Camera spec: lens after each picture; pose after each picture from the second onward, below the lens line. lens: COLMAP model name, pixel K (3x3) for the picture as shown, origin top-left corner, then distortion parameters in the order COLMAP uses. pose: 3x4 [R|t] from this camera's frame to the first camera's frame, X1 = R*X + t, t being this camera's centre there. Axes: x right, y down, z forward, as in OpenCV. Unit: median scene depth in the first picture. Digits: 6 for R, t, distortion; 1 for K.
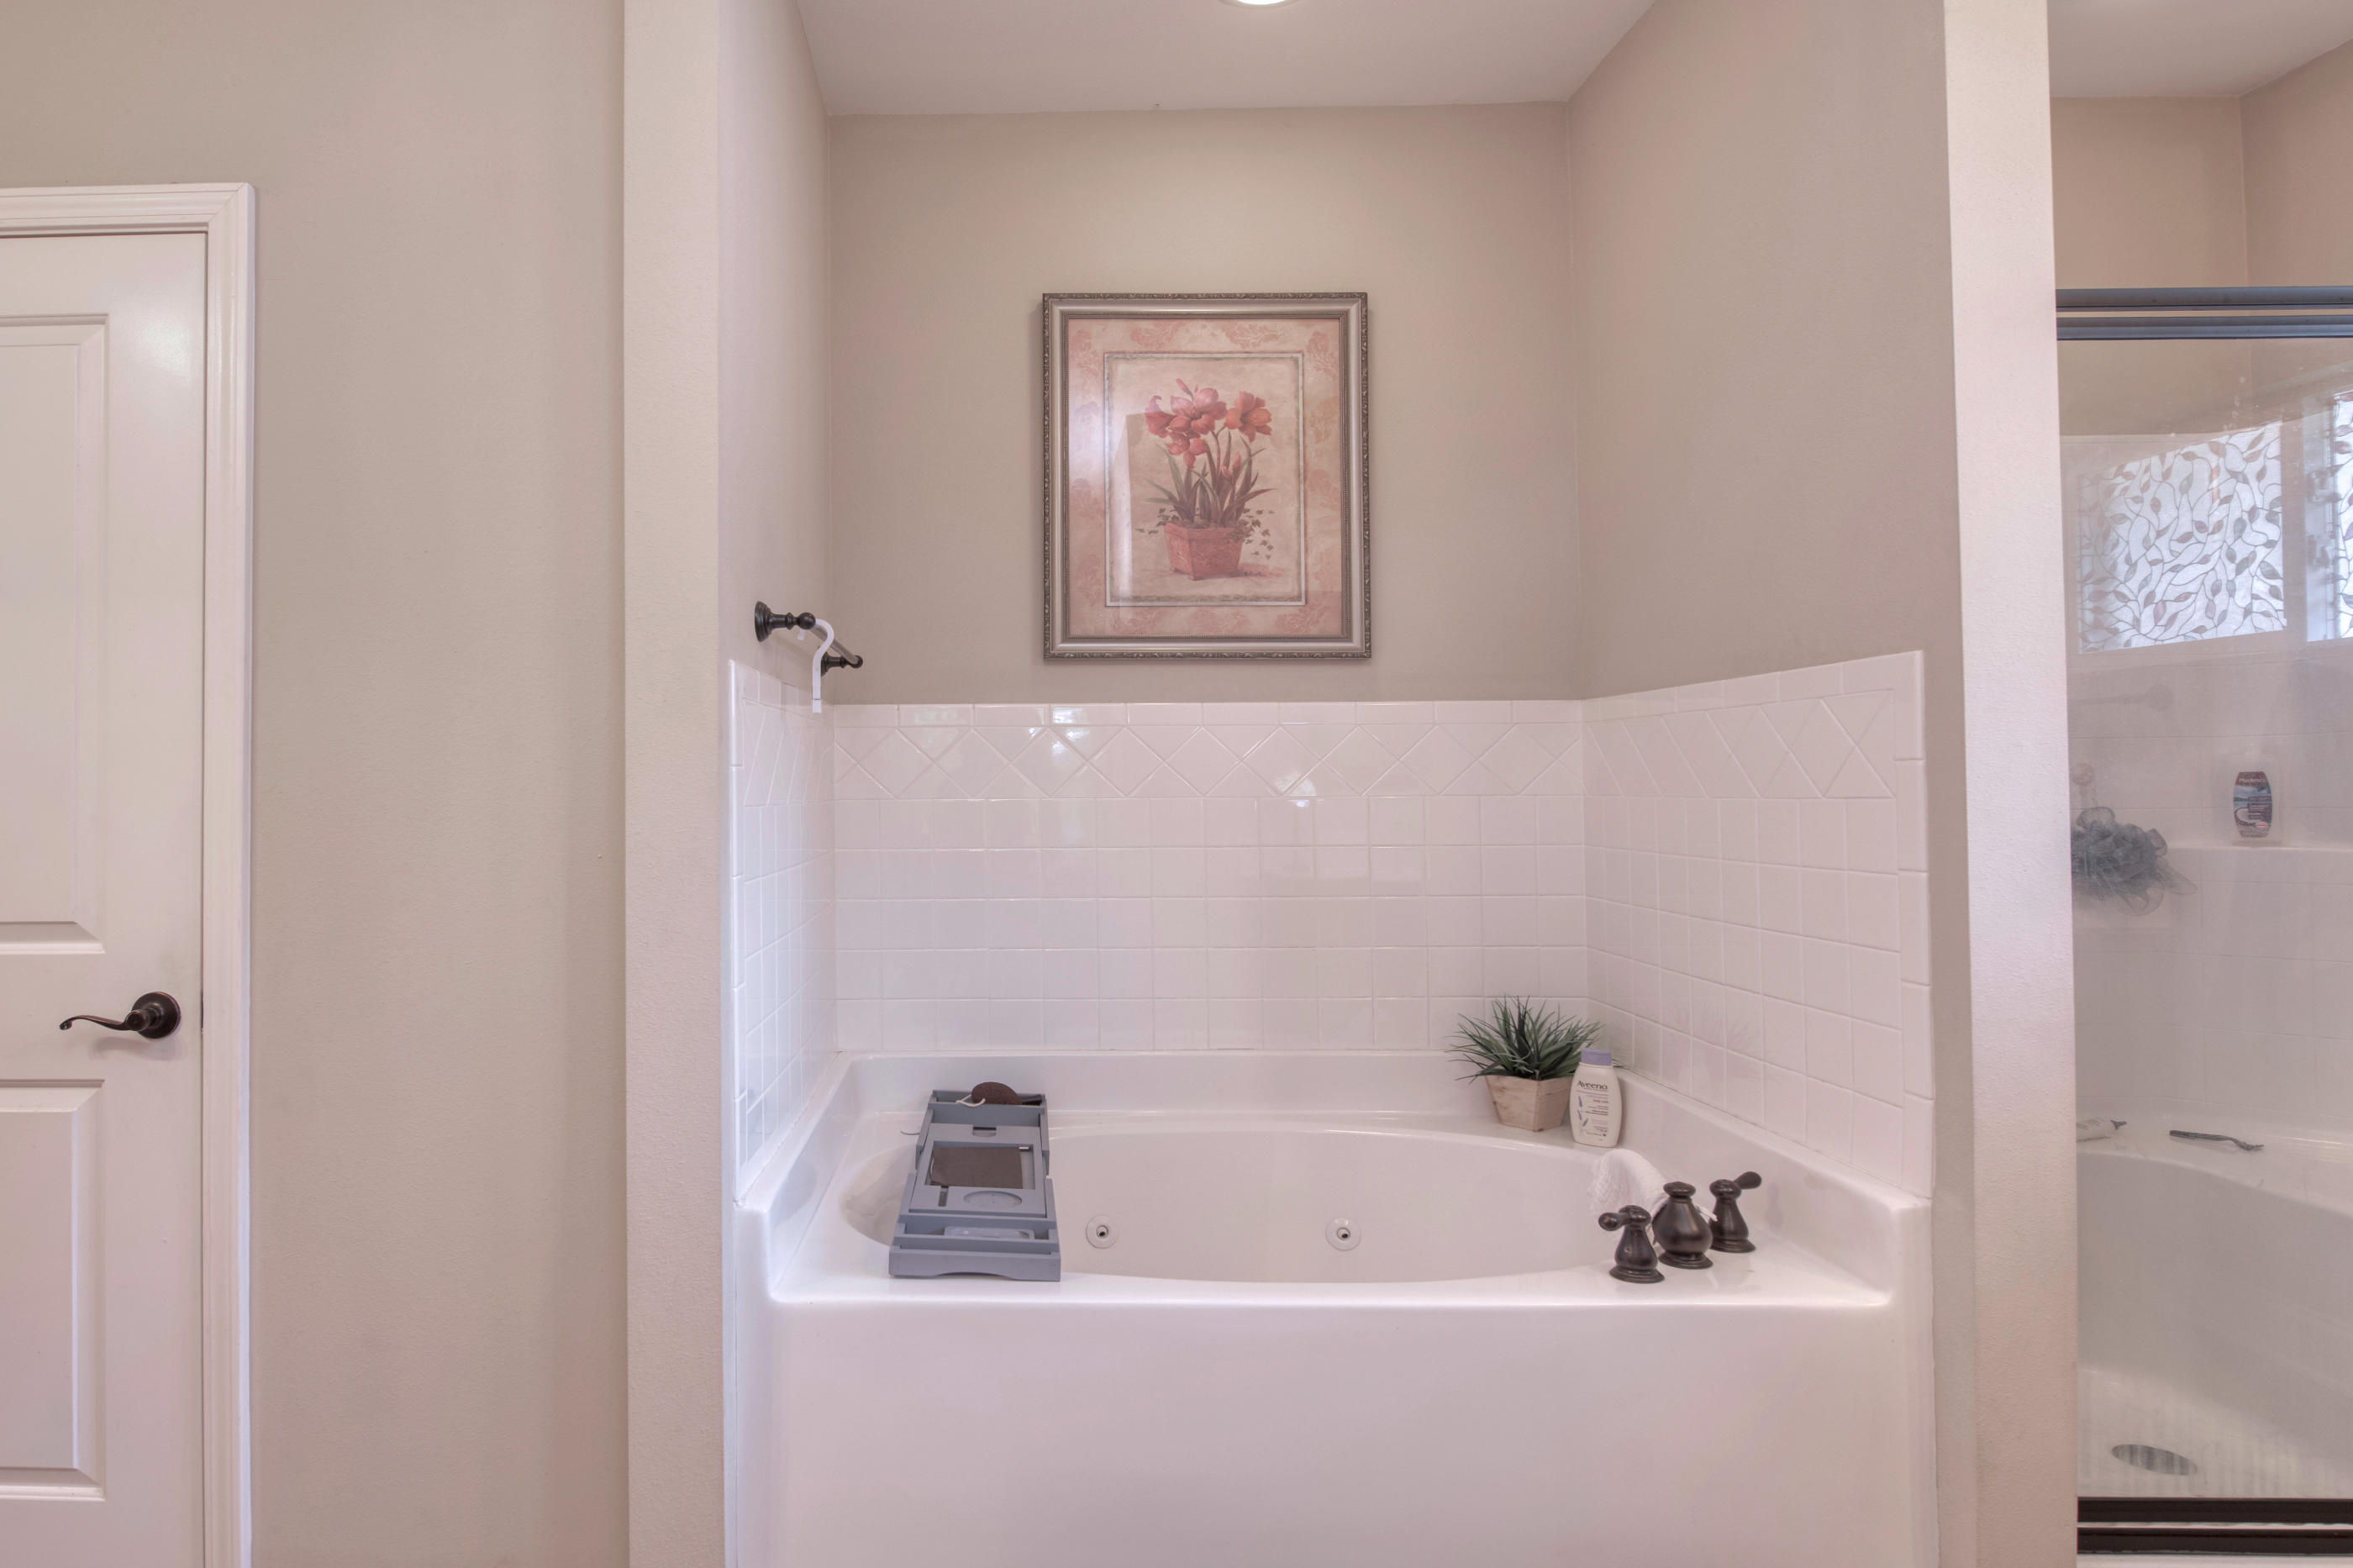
lens RADIAL K [[1120.3, 0, 1176.0], [0, 1120.3, 763.2], [0, 0, 1]] dist [0.000799, 0.000649]
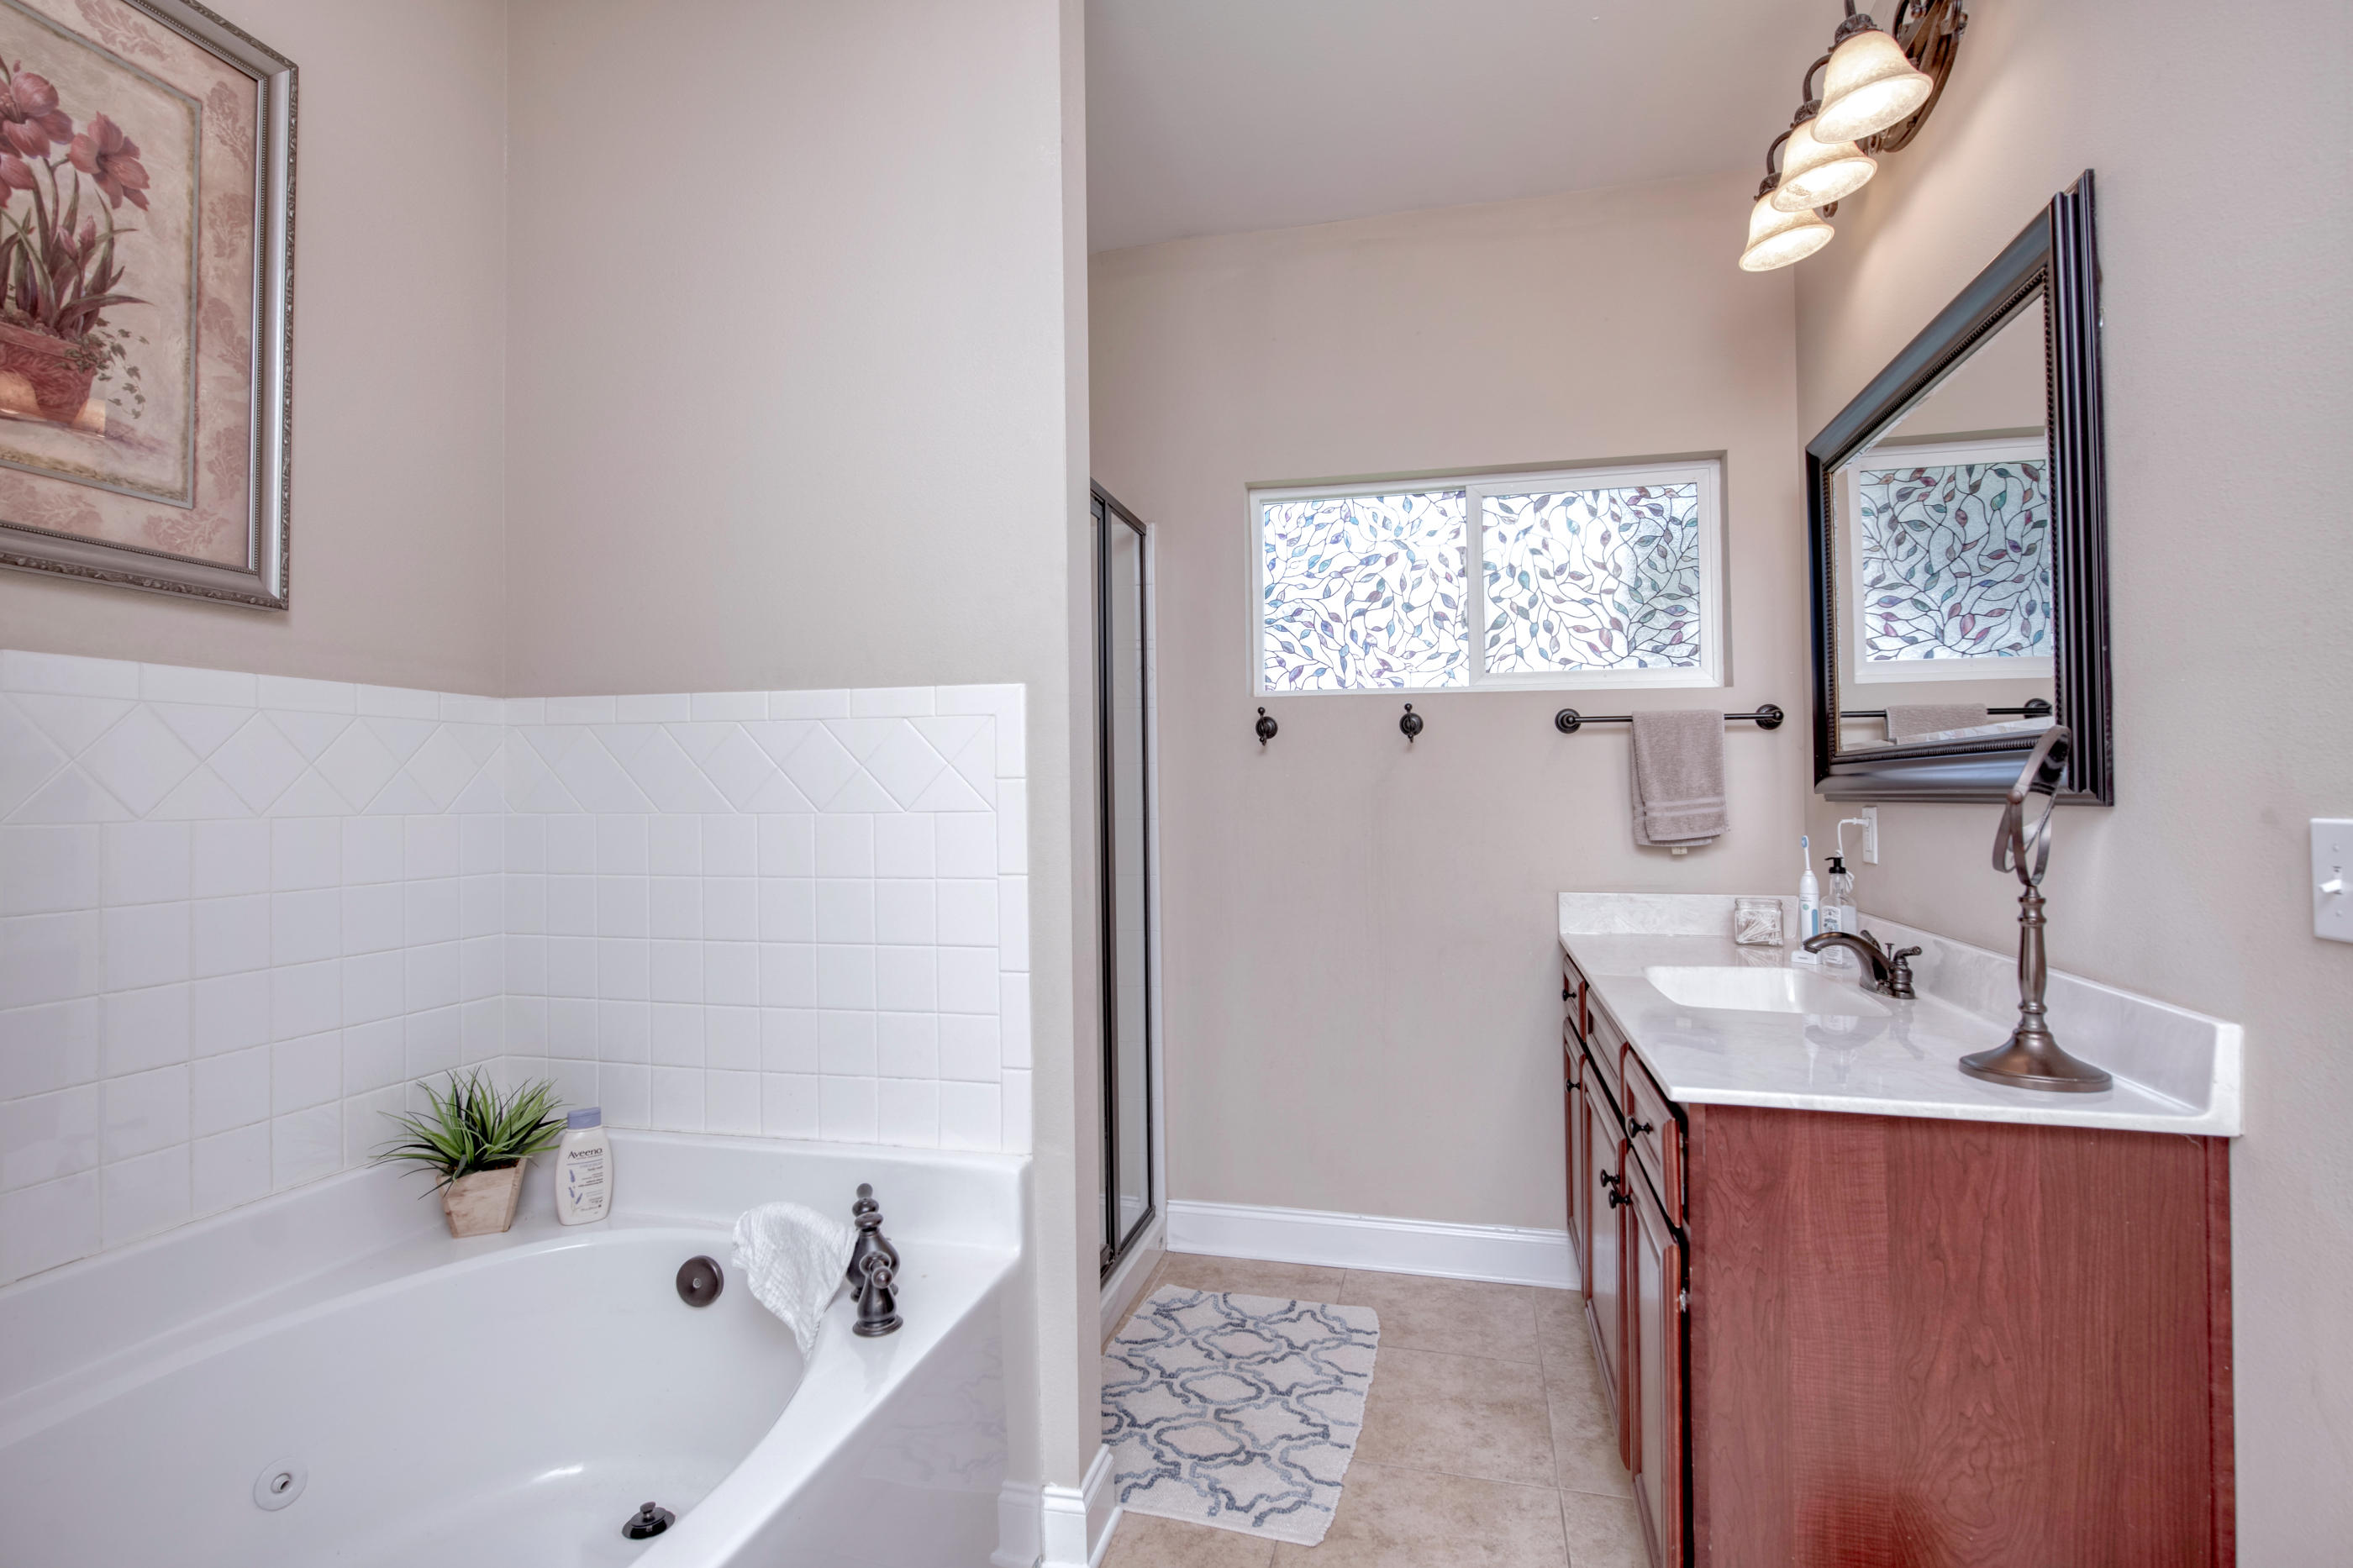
lens RADIAL K [[1145.4, 0, 1176.2], [0, 1145.4, 871.5], [0, 0, 1]] dist [-0.073740, 0.009421]
pose [[0.574613, -0.037360, 0.817572, -0.075021], [-0.025681, 0.997643, 0.063637, 0.008821], [-0.818022, -0.057563, 0.572299, 0.221739]]
